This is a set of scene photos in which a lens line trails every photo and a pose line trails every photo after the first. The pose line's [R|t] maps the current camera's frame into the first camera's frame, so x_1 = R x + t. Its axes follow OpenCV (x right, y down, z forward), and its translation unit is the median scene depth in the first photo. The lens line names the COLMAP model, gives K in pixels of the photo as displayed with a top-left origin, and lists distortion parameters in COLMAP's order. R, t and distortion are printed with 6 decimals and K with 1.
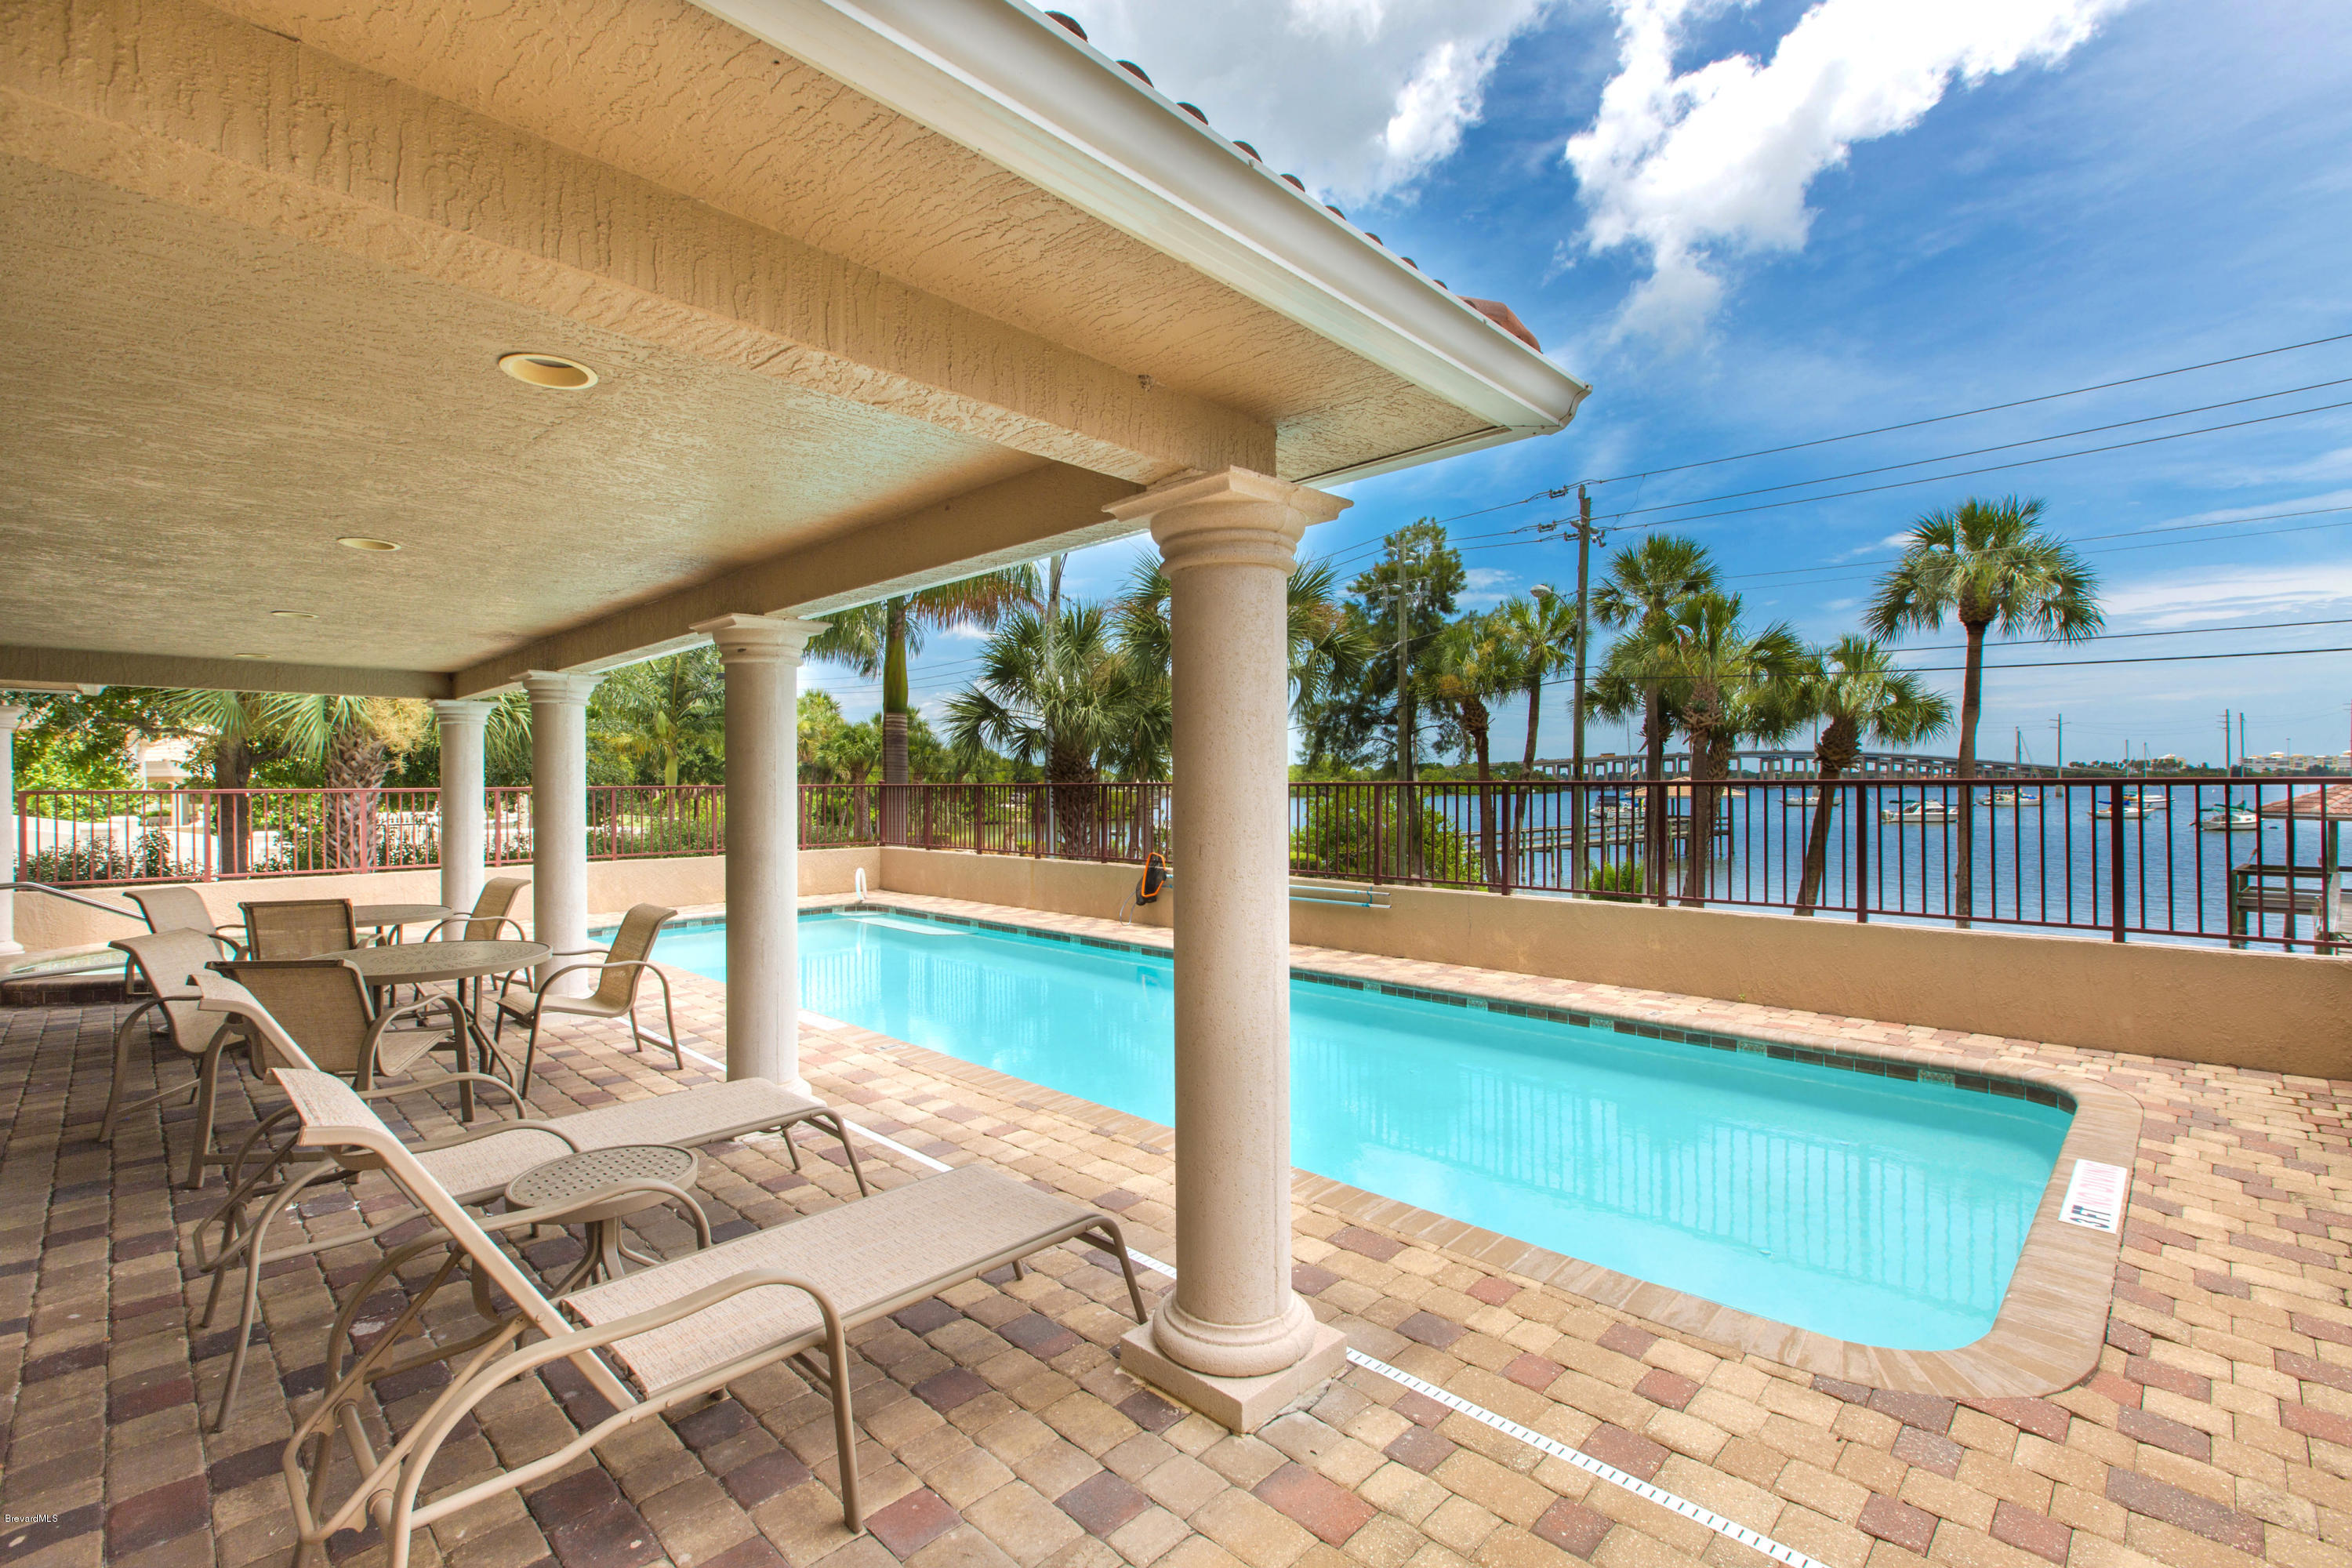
lens RADIAL K [[1014.4, 0, 1176.0], [0, 1014.4, 784.0], [0, 0, 1]] dist [0.000298, -0.000328]
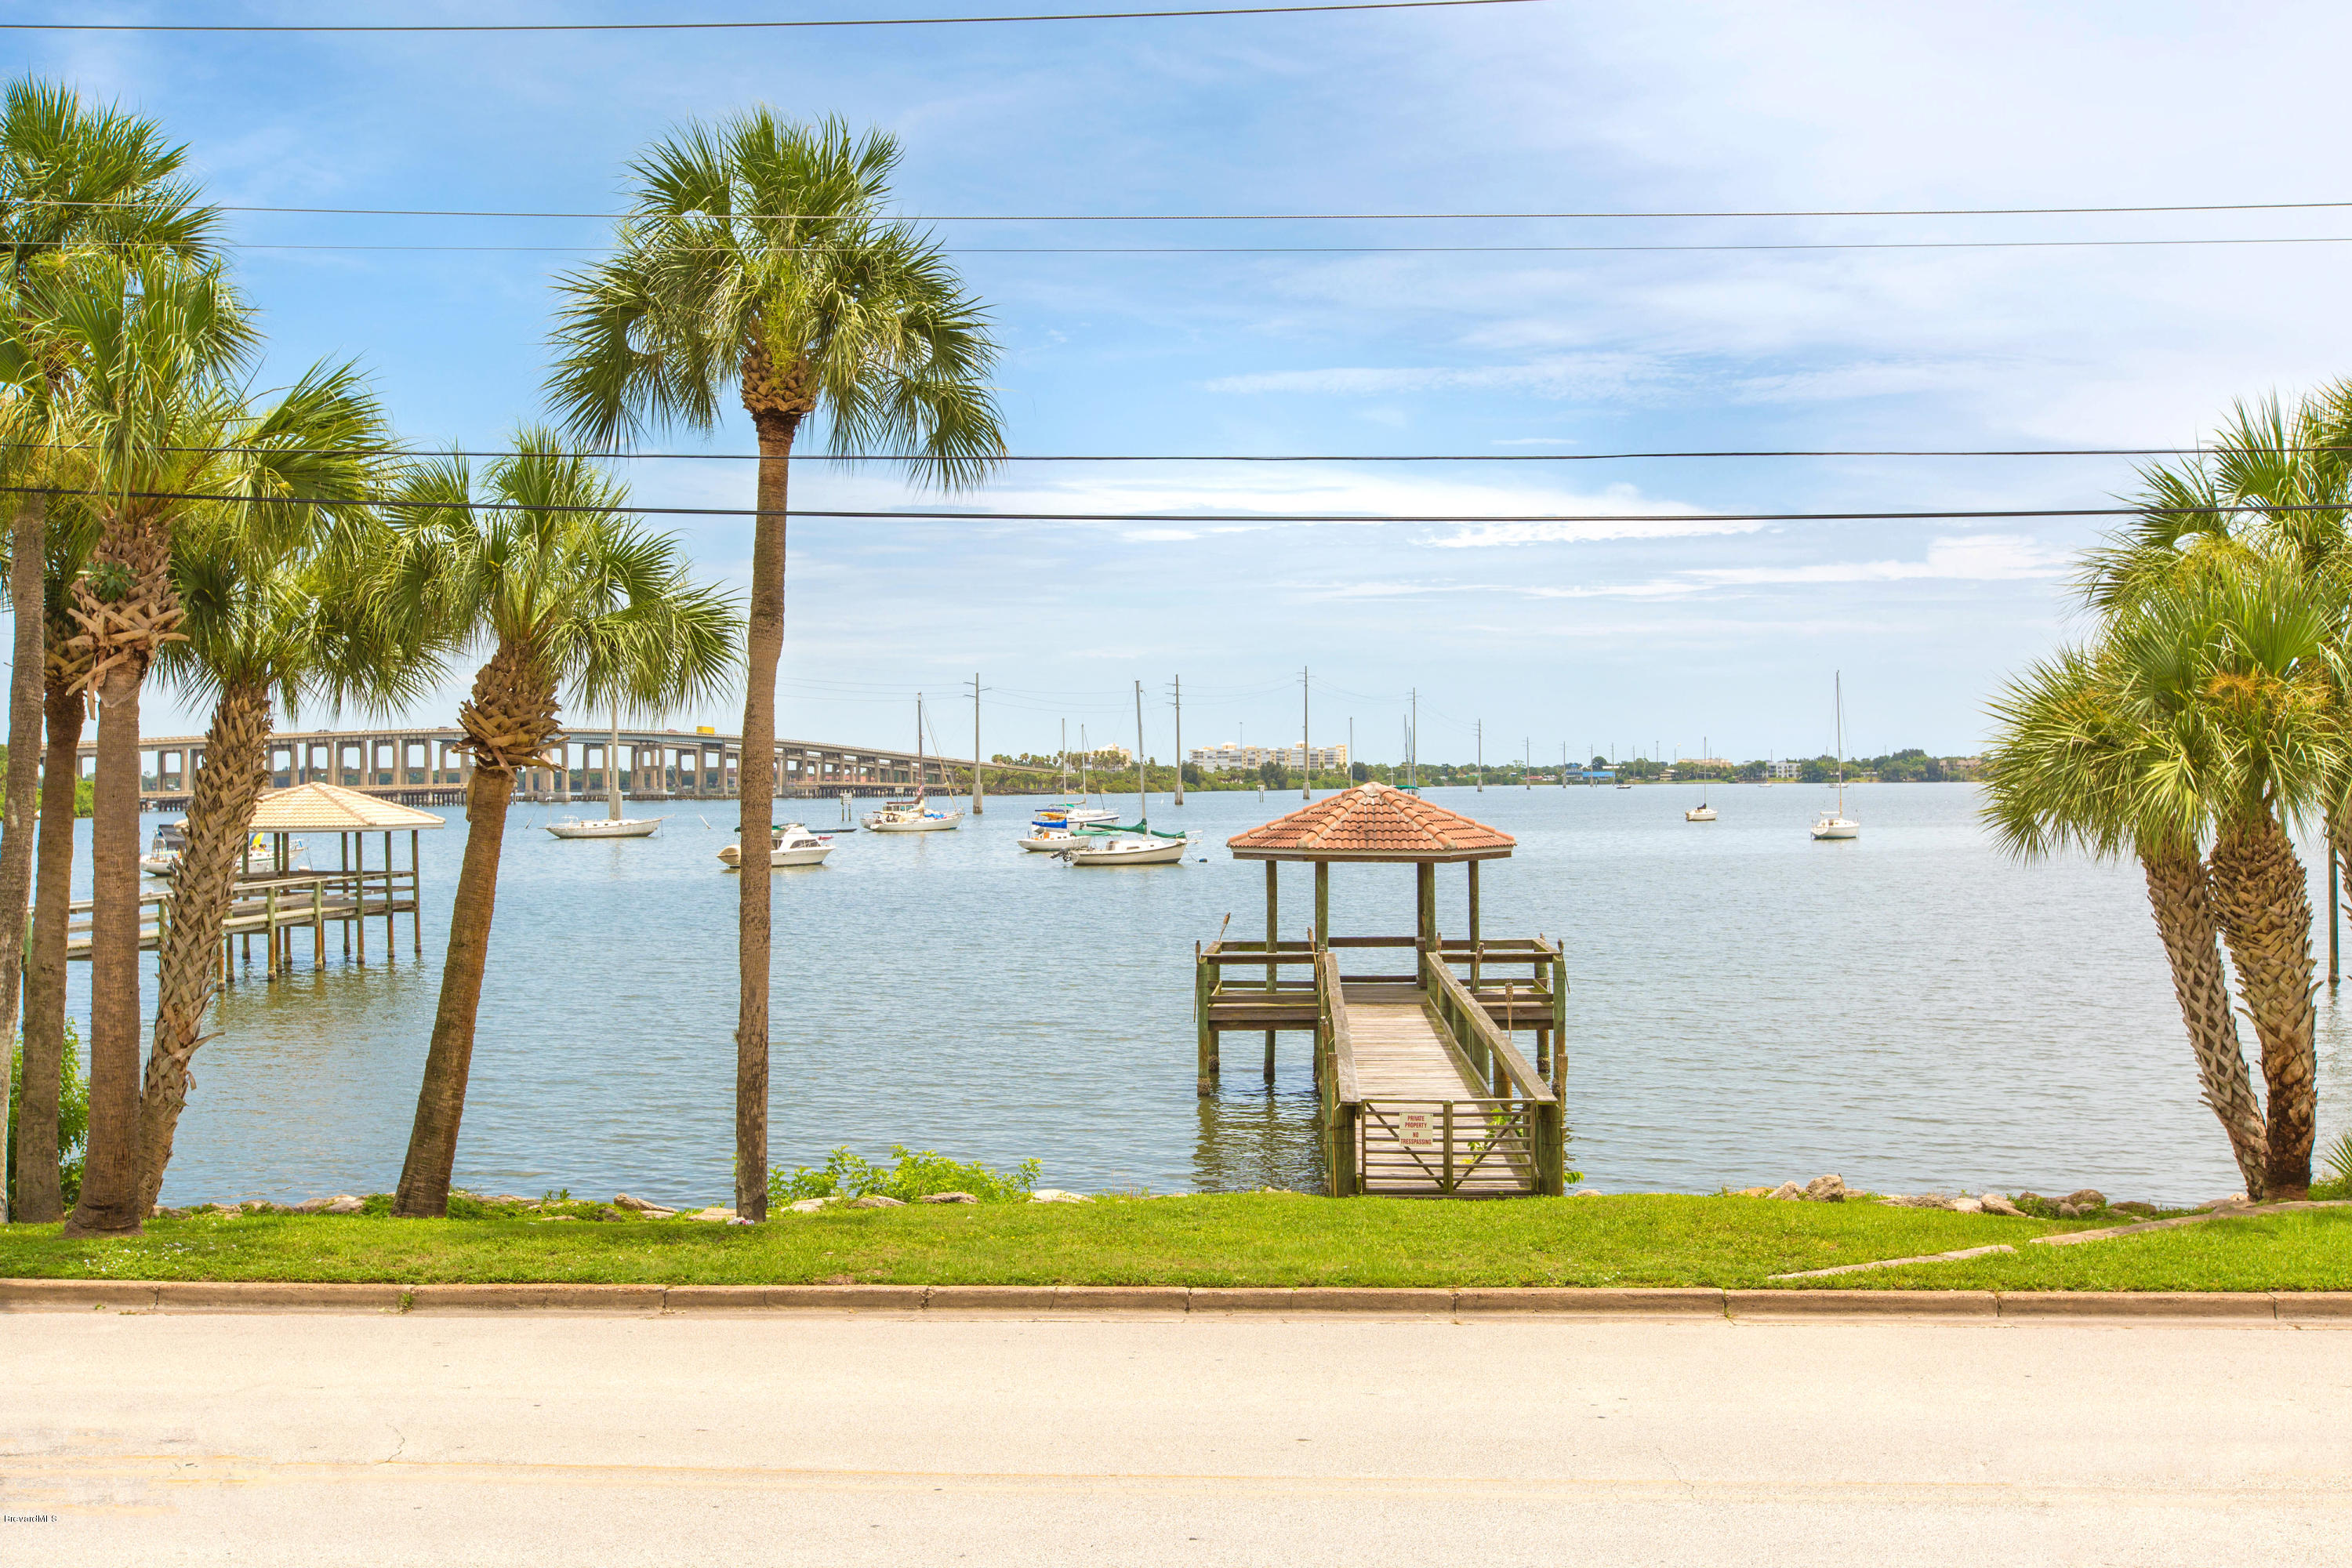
lens RADIAL K [[2013.8, 0, 1176.0], [0, 2013.8, 784.0], [0, 0, 1]] dist [0.000796, -0.000219]
pose [[0.693331, -0.006252, 0.720592, 0.293131], [0.010304, 0.999946, -0.001238, -0.006230], [-0.720545, 0.008284, 0.693358, 0.298122]]
